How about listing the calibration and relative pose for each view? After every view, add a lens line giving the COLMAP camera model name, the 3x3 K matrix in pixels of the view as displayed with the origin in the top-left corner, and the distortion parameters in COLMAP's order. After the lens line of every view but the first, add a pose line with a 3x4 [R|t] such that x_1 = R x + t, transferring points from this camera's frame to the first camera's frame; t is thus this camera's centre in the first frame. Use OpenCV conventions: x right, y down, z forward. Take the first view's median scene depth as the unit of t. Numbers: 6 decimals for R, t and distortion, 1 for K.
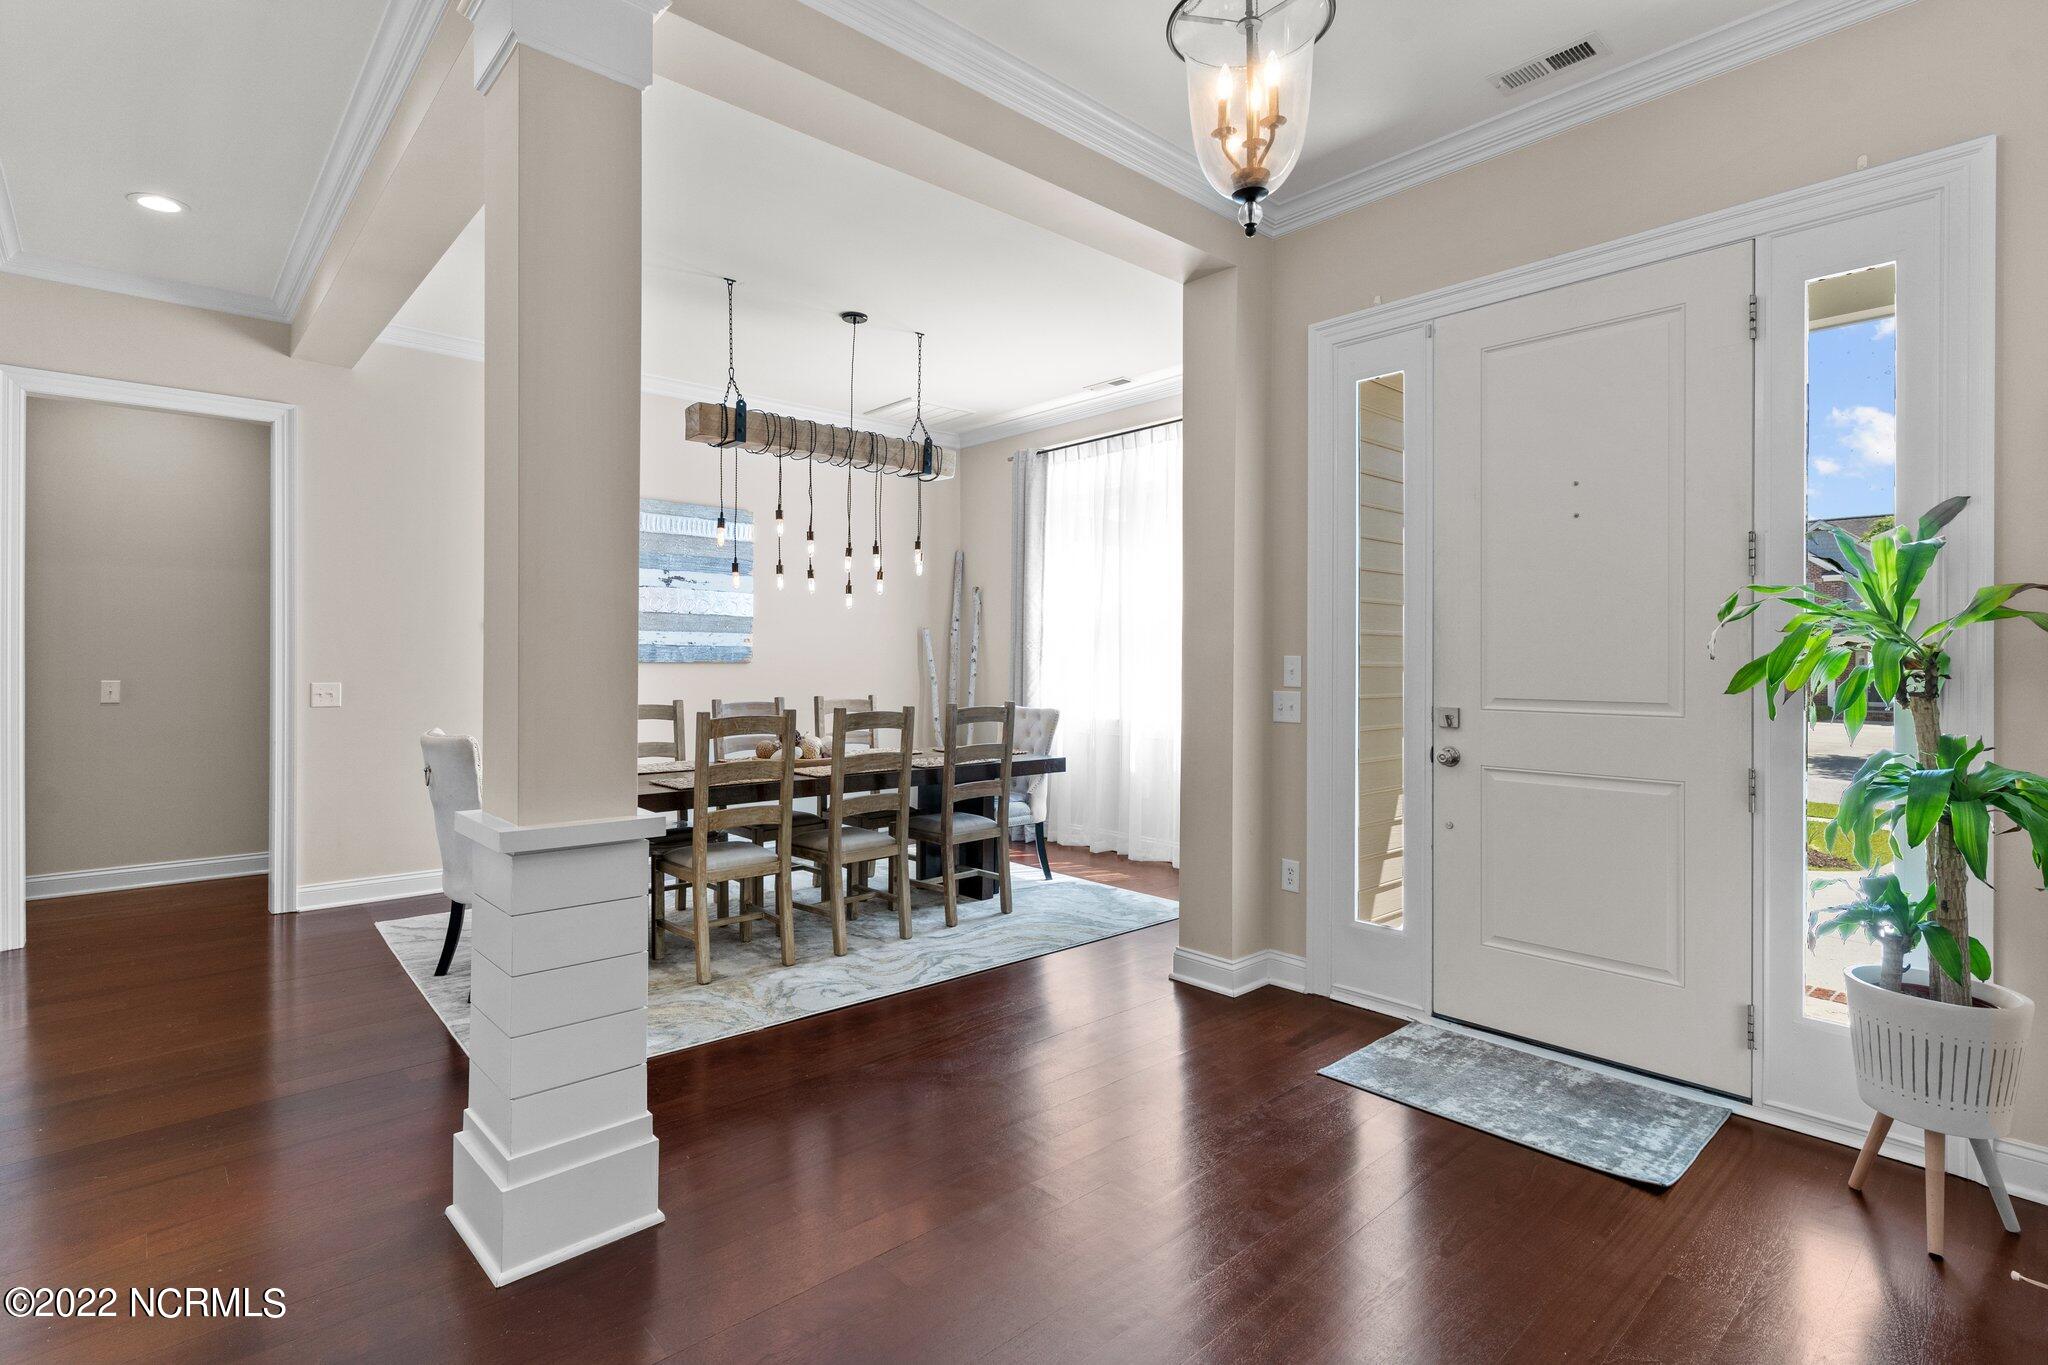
lens RADIAL K [[992.6, 0, 1023.1], [0, 992.6, 667.4], [0, 0, 1]] dist [0.001100, 0.000885]
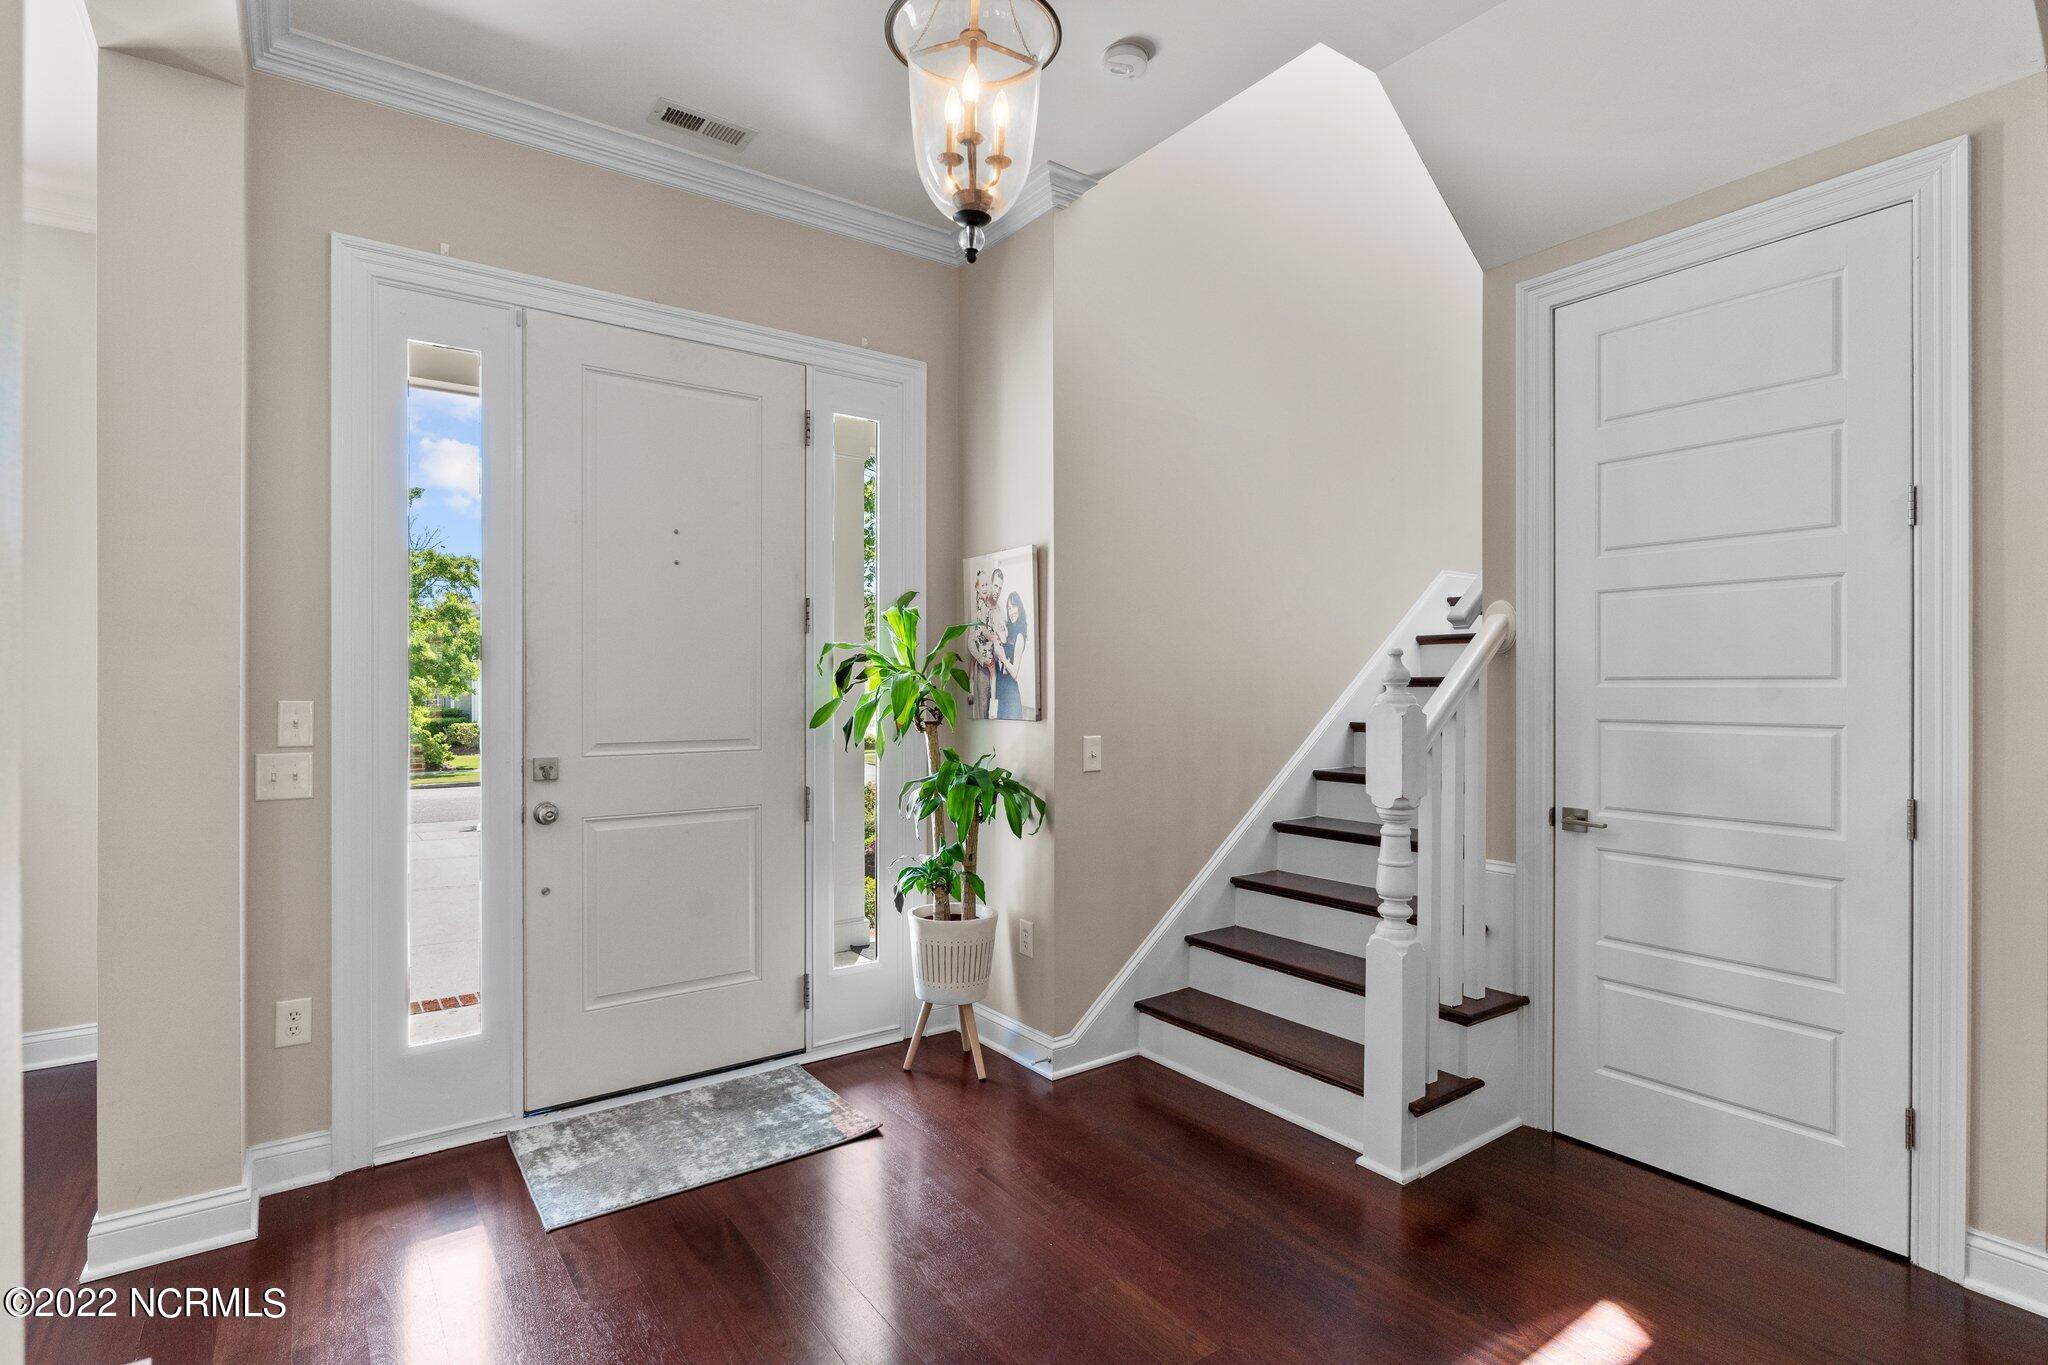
lens RADIAL K [[1009.8, 0, 1010.2], [0, 1009.8, 689.7], [0, 0, 1]] dist [-0.005464, -0.000968]
pose [[0.104907, -0.012749, 0.994400, -0.444454], [0.005815, 0.999909, 0.012206, -0.030401], [-0.994465, 0.004502, 0.104972, 0.530296]]
